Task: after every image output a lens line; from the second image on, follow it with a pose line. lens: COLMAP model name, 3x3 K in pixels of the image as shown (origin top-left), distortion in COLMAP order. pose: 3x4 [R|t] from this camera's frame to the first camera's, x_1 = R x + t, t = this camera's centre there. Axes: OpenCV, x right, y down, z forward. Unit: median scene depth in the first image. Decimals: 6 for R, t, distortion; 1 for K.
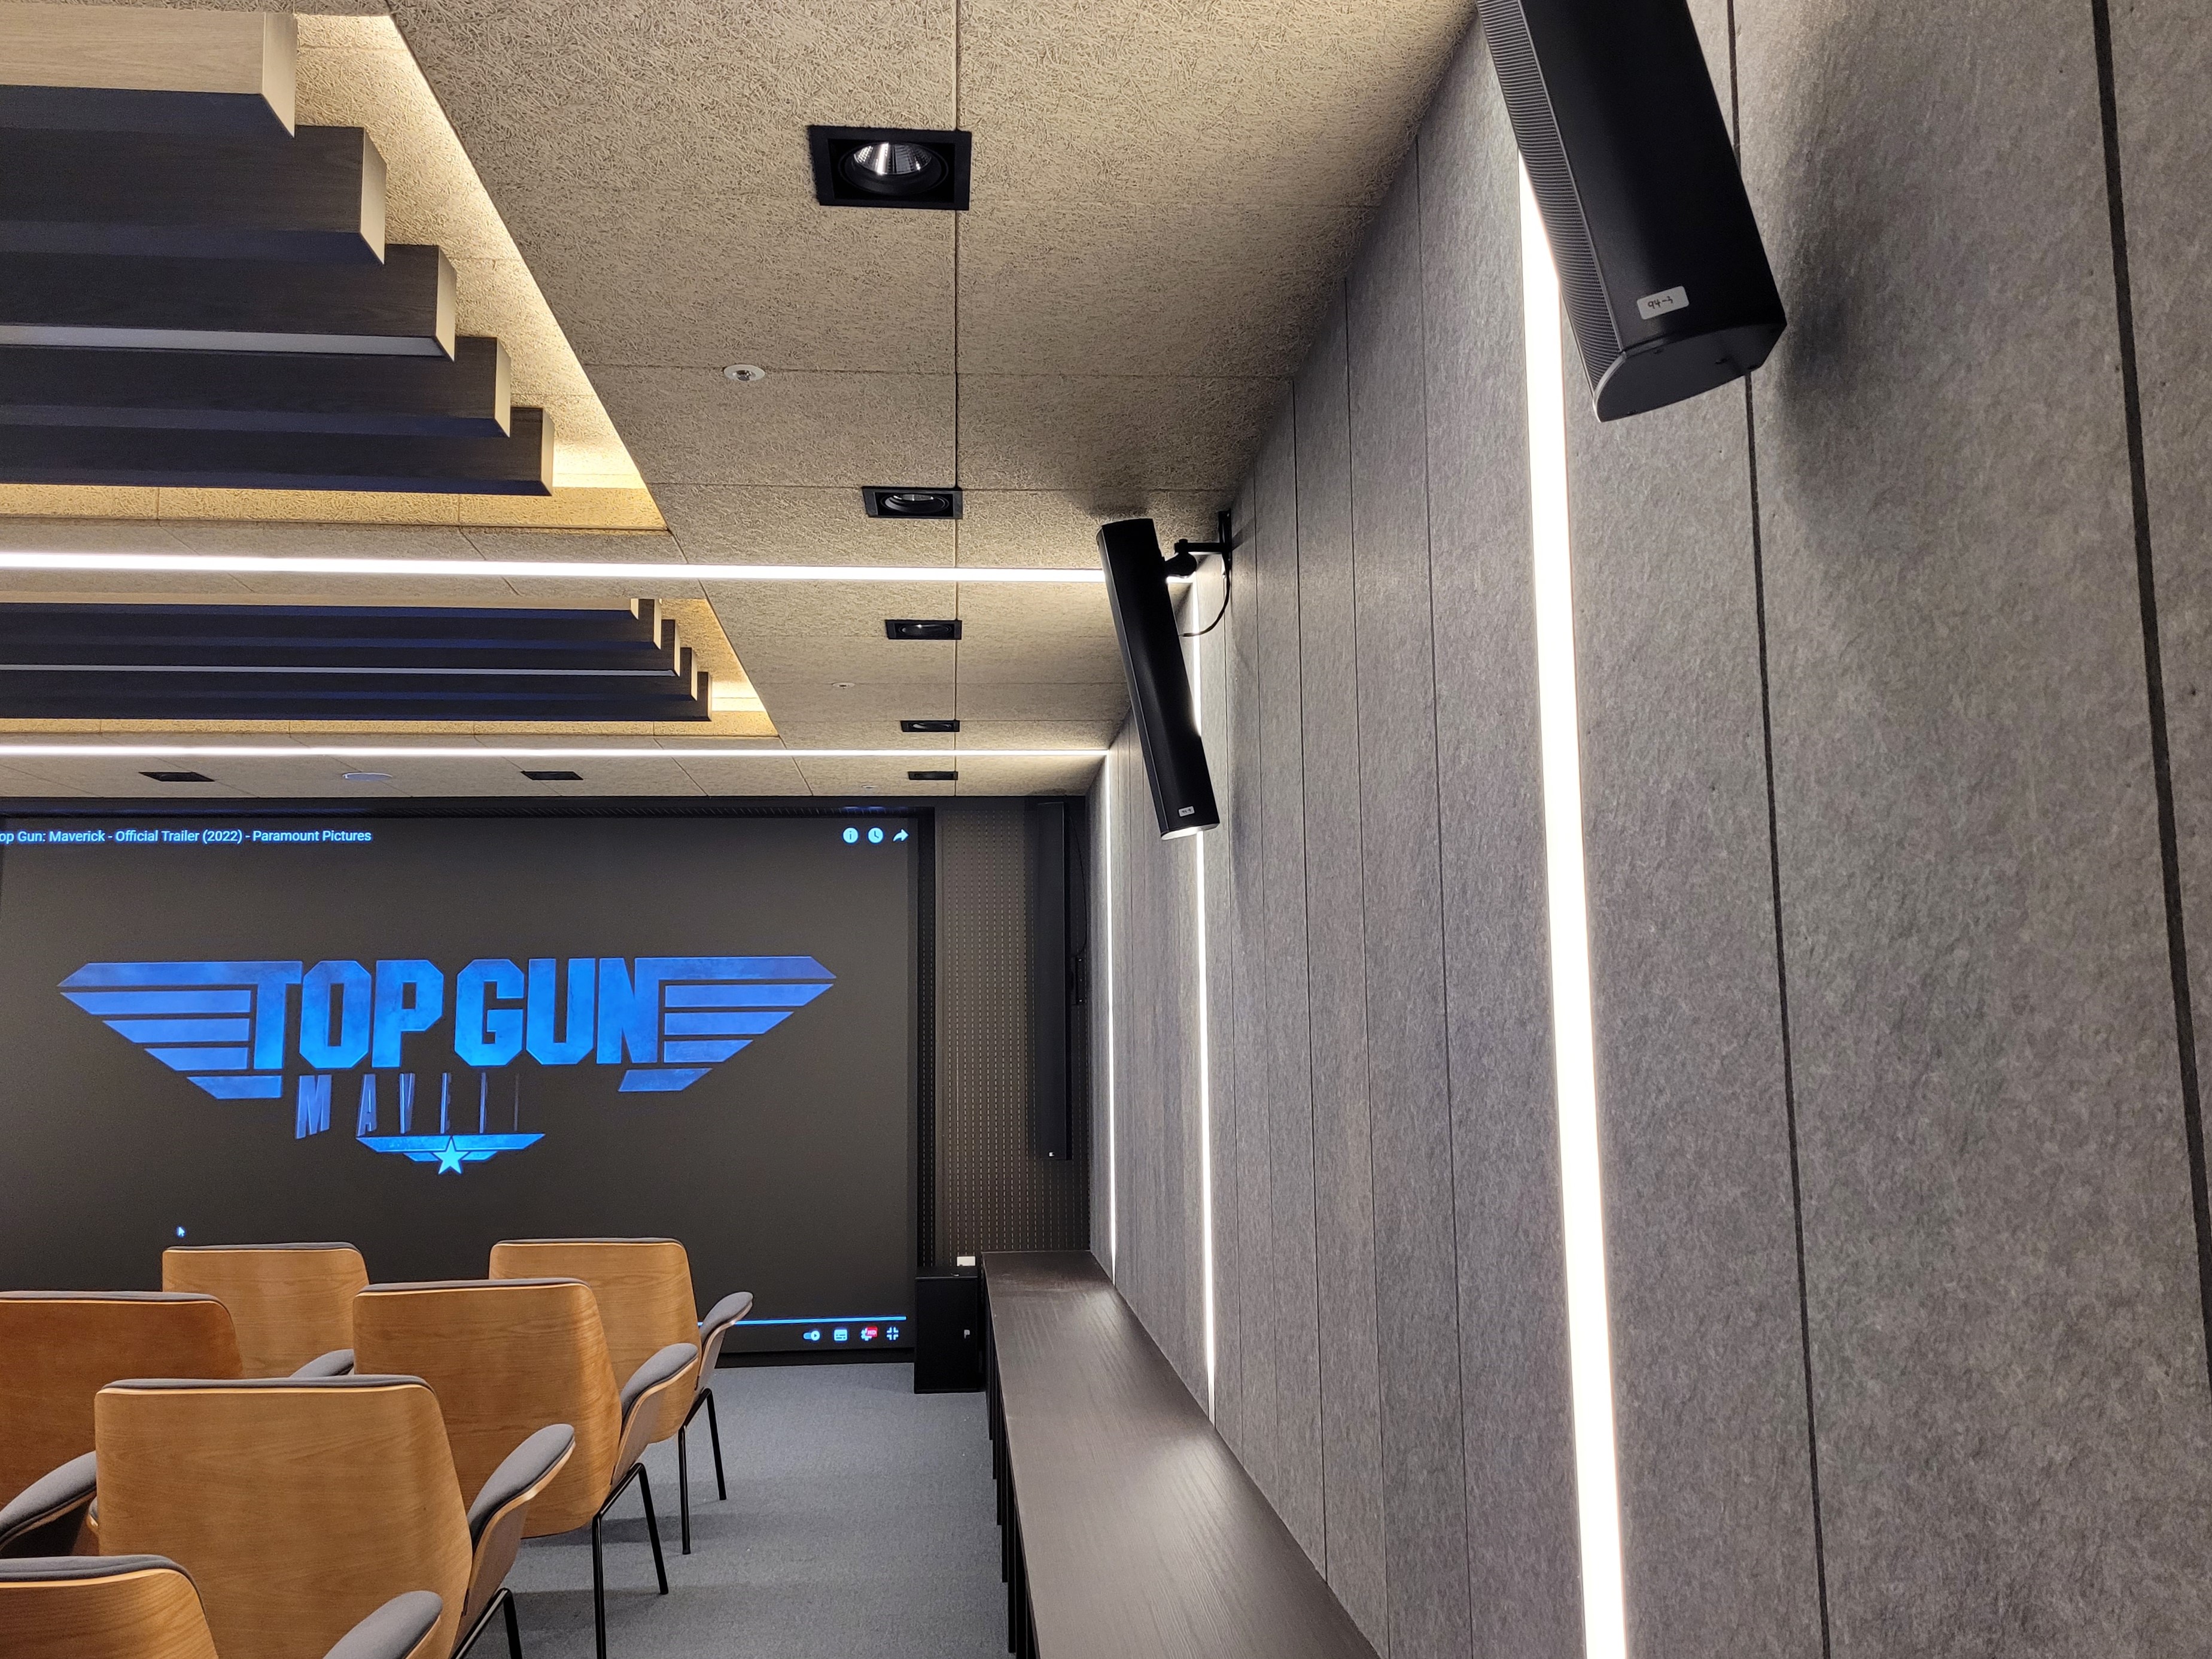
lens RADIAL K [[1792.7, 0, 1106.0], [0, 1792.7, 829.5], [0, 0, 1]] dist [0.037676, -0.010542]
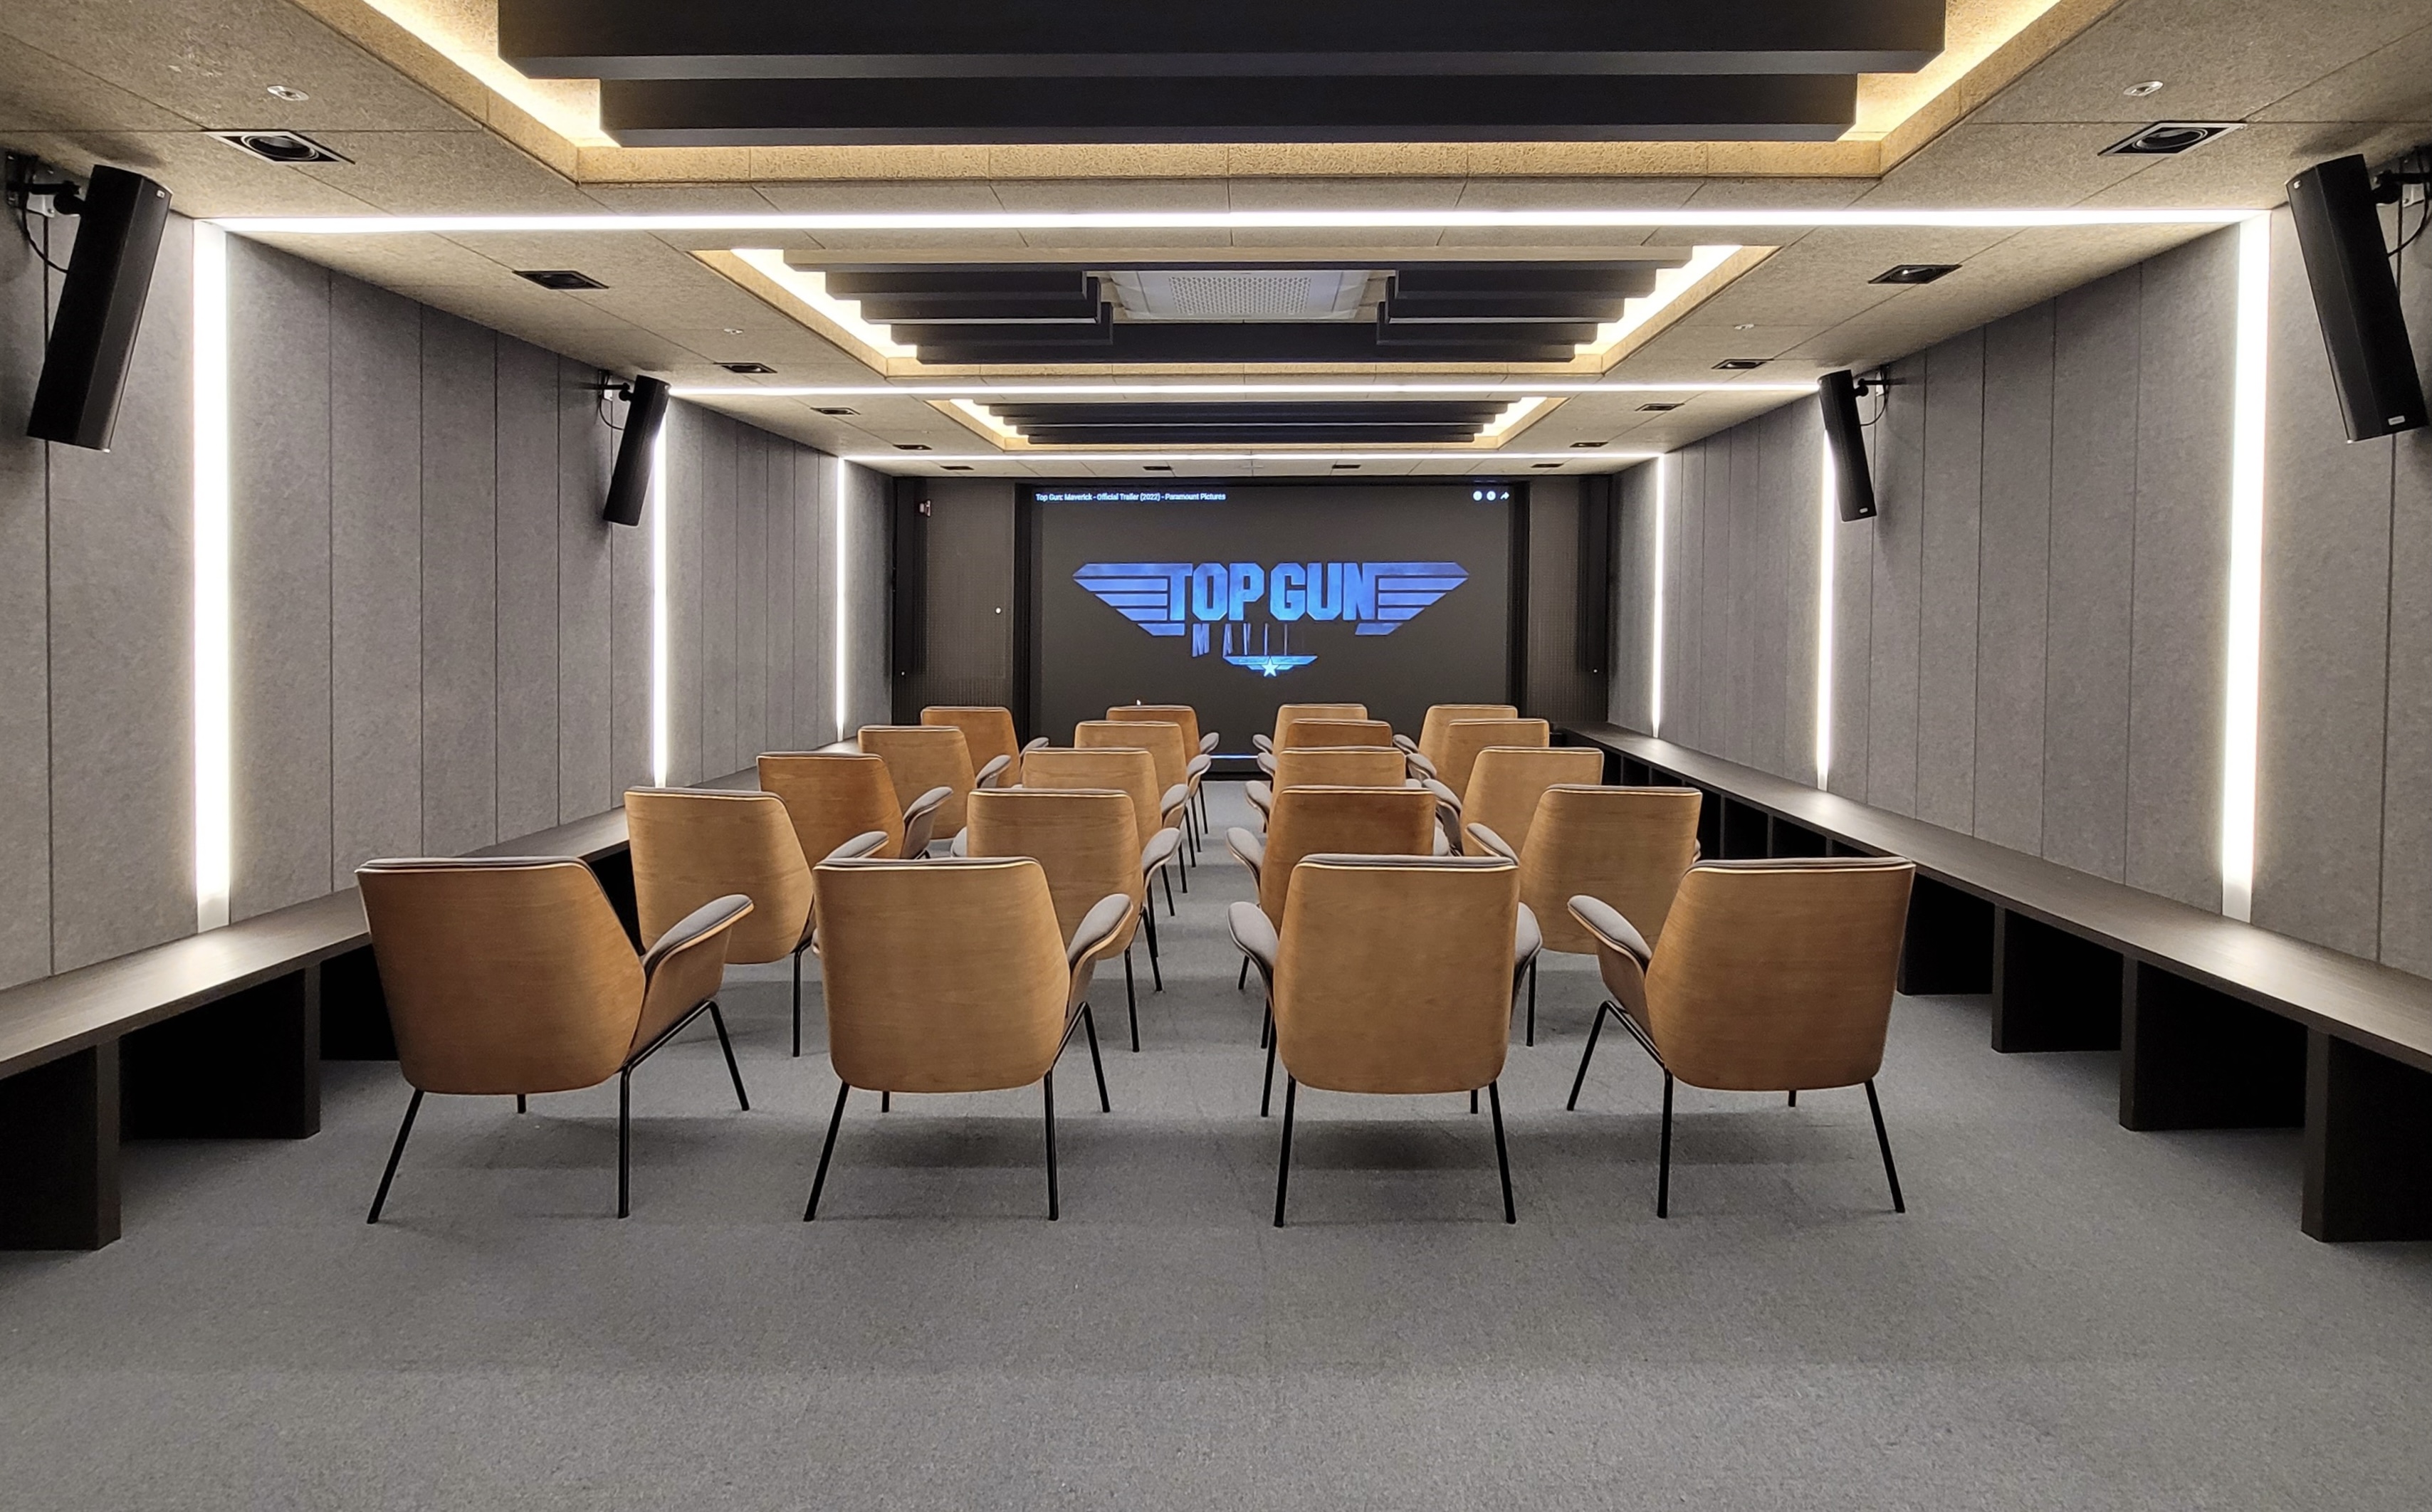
lens RADIAL K [[1242.0, 0, 1217.6], [0, 1242.0, 659.0], [0, 0, 1]] dist [0.001328, 0.000724]
pose [[0.996240, 0.013435, -0.085594, -0.307331], [0.000656, 0.986705, 0.162518, -0.039668], [0.086639, -0.161963, 0.982986, -0.288168]]
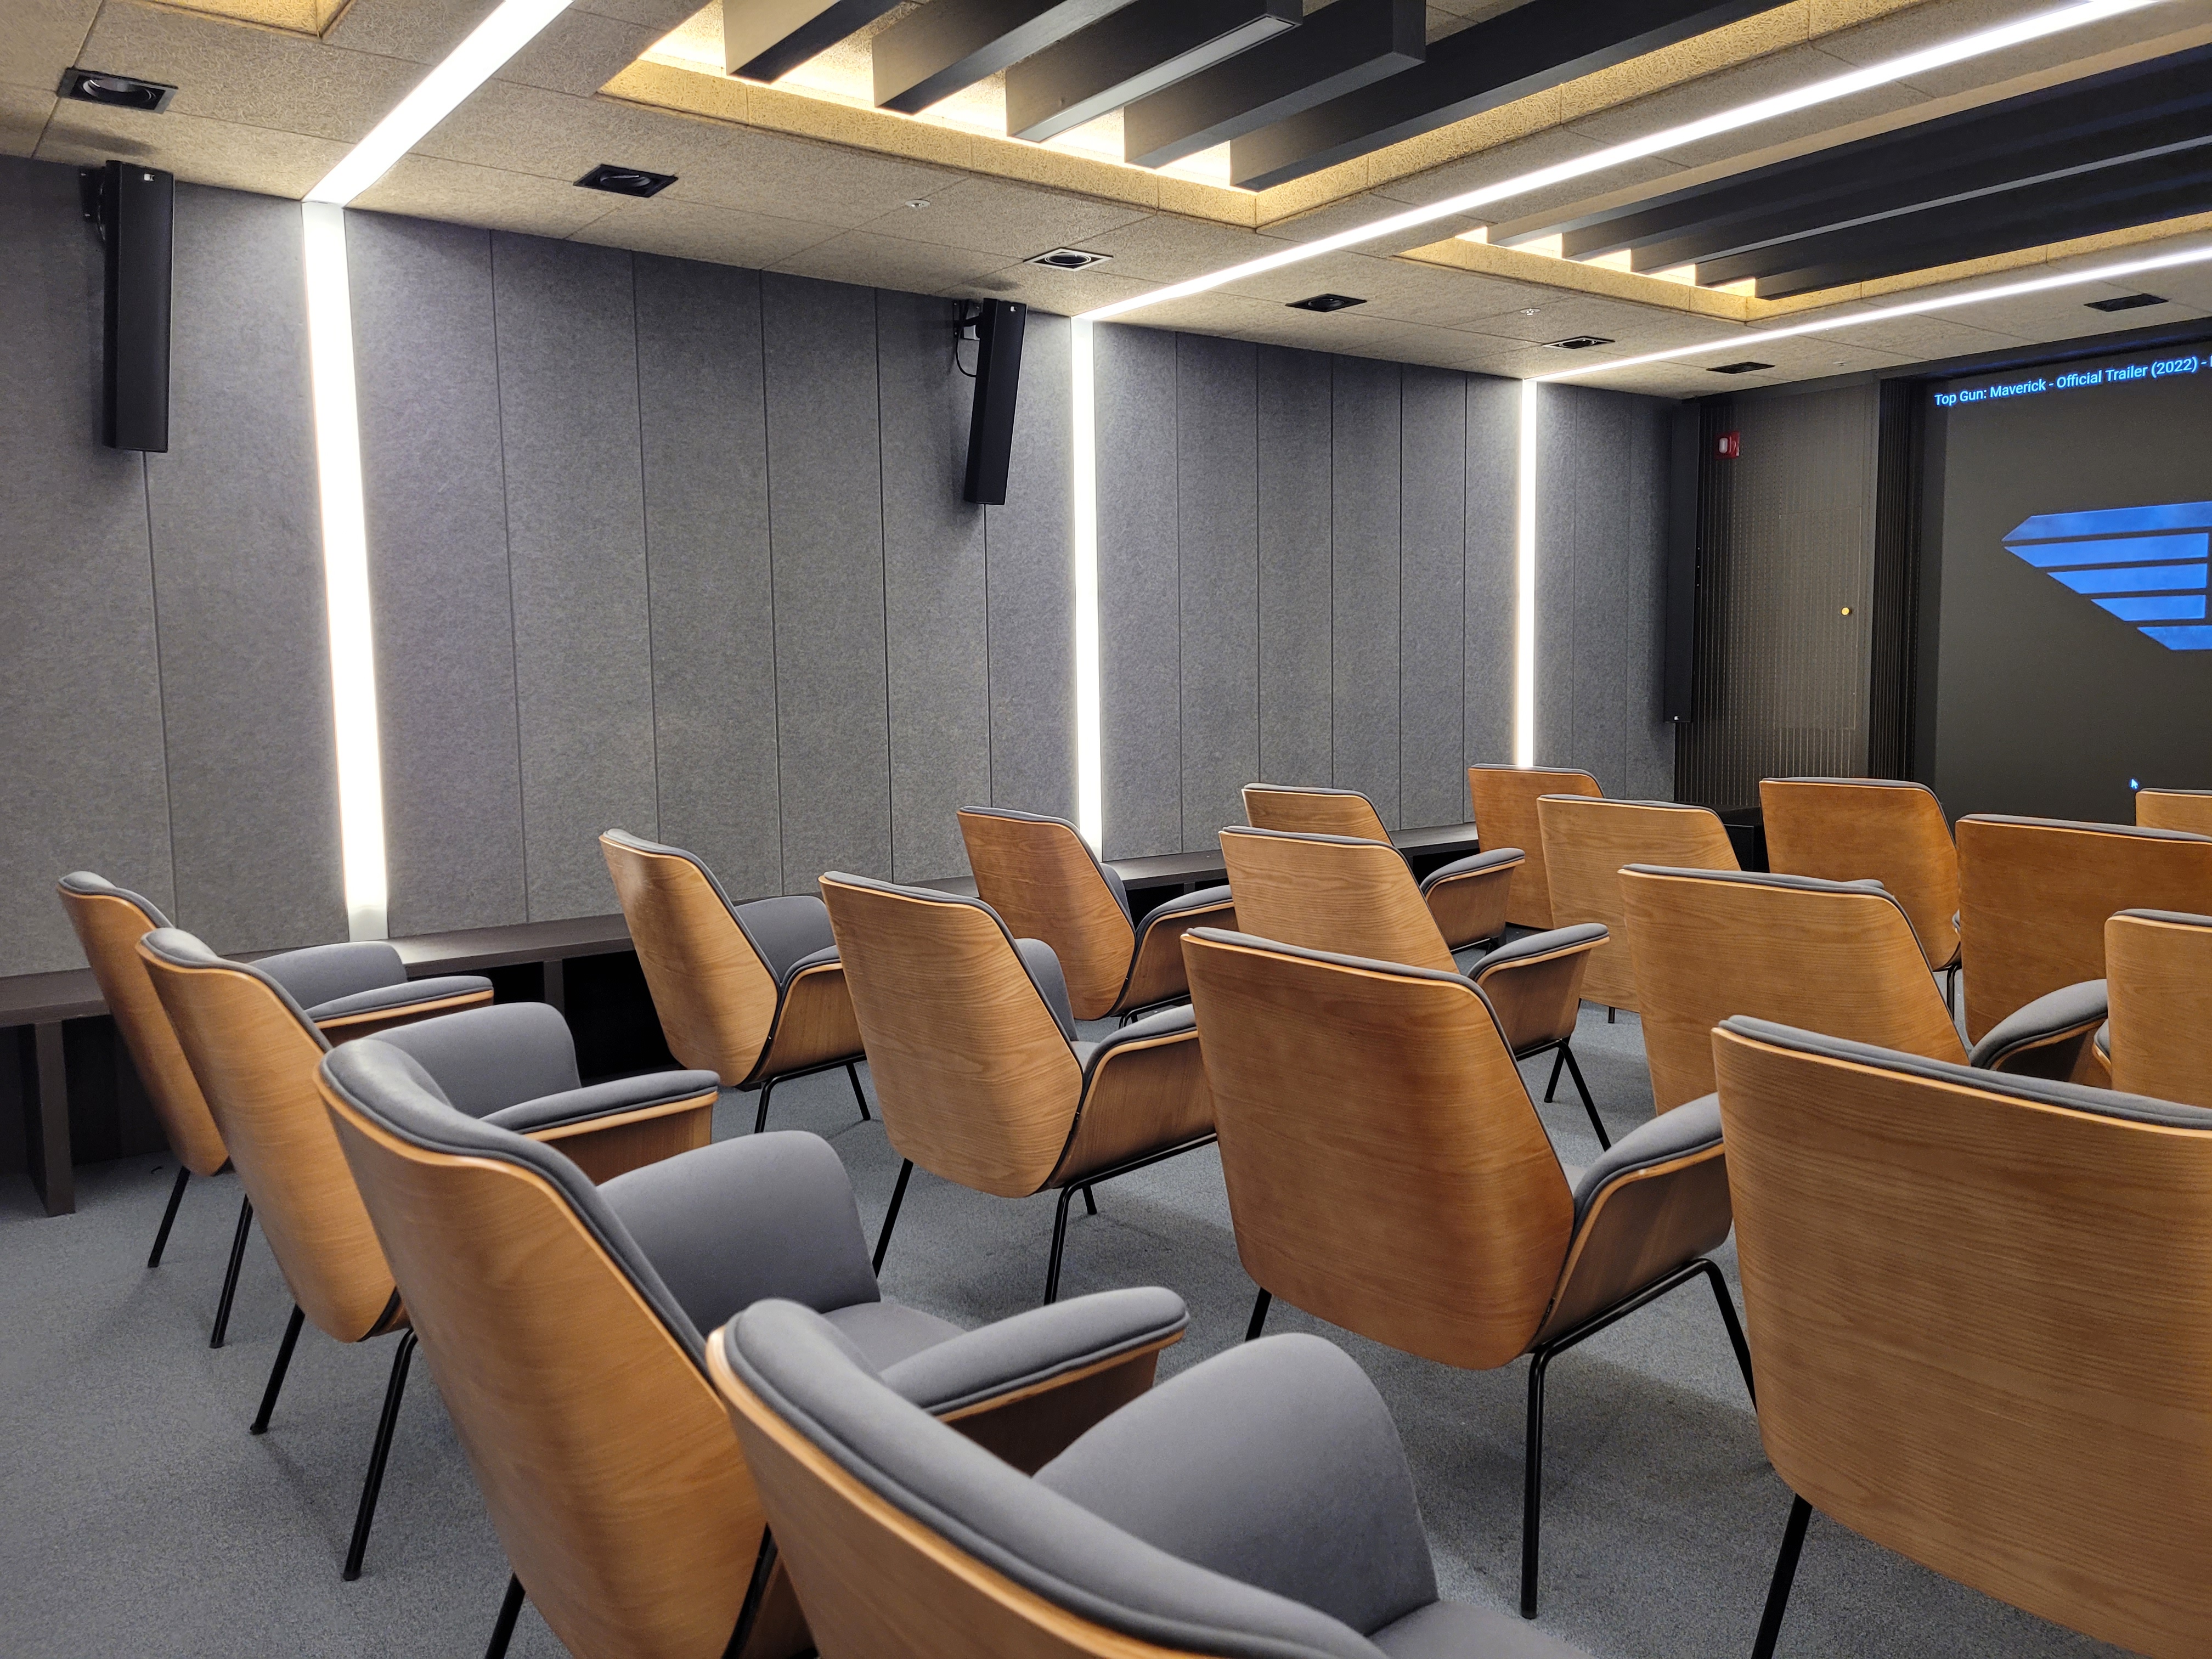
lens RADIAL K [[1626.9, 0, 1107.0], [0, 1626.9, 813.7], [0, 0, 1]] dist [0.081400, -0.071770]
pose [[0.538195, 0.077271, -0.839271, -0.052255], [0.114740, 0.979800, 0.163788, 0.025766], [0.834974, -0.184448, 0.518457, 0.063966]]
